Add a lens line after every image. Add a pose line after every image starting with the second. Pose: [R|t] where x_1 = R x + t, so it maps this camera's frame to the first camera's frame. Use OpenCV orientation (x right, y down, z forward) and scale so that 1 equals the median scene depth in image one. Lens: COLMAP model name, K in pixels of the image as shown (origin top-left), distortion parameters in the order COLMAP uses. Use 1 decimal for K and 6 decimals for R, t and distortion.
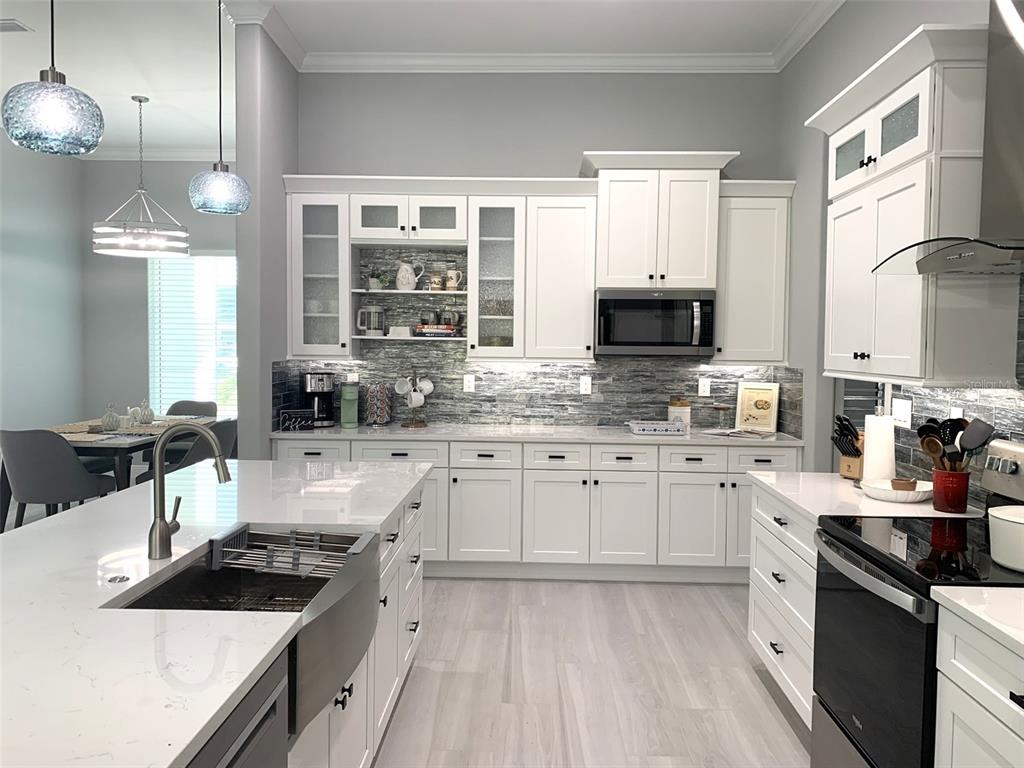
lens RADIAL K [[779.7, 0, 512.0], [0, 779.7, 376.7], [0, 0, 1]] dist [0.054280, -0.069836]
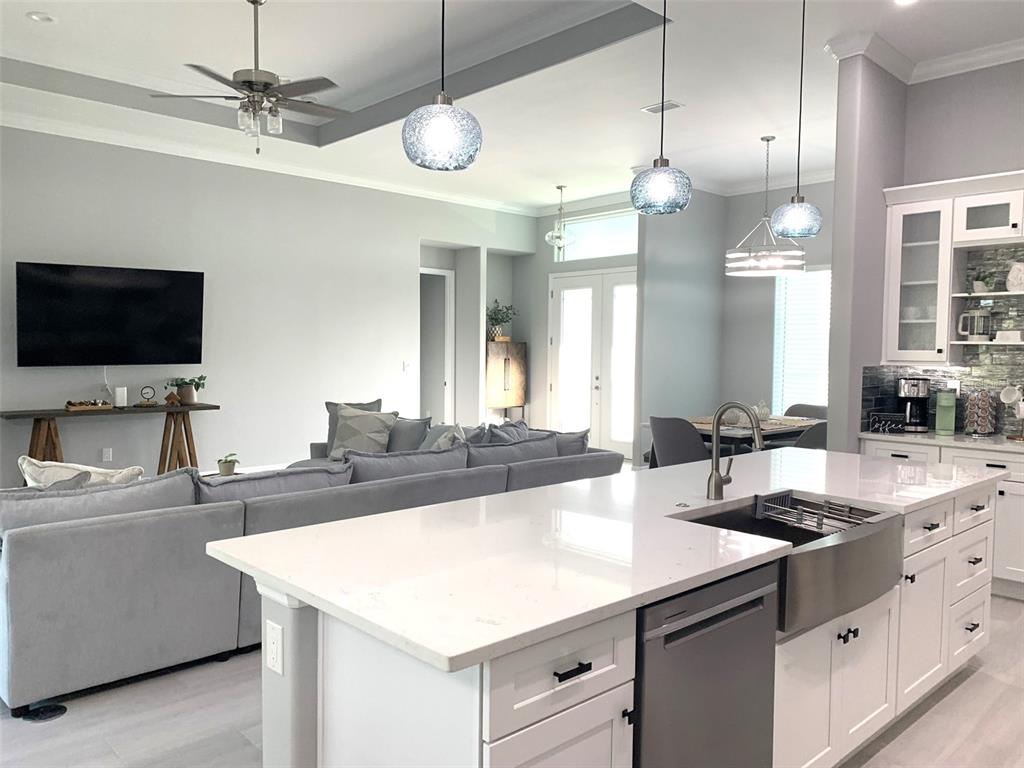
lens RADIAL K [[779.7, 0, 511.9], [0, 779.7, 384.3], [0, 0, 1]] dist [0.054280, -0.069836]
pose [[0.709393, 0.028607, -0.704233, 0.101945], [-0.032883, 0.999431, 0.007474, 0.012113], [0.704046, 0.017855, 0.709930, -0.088875]]
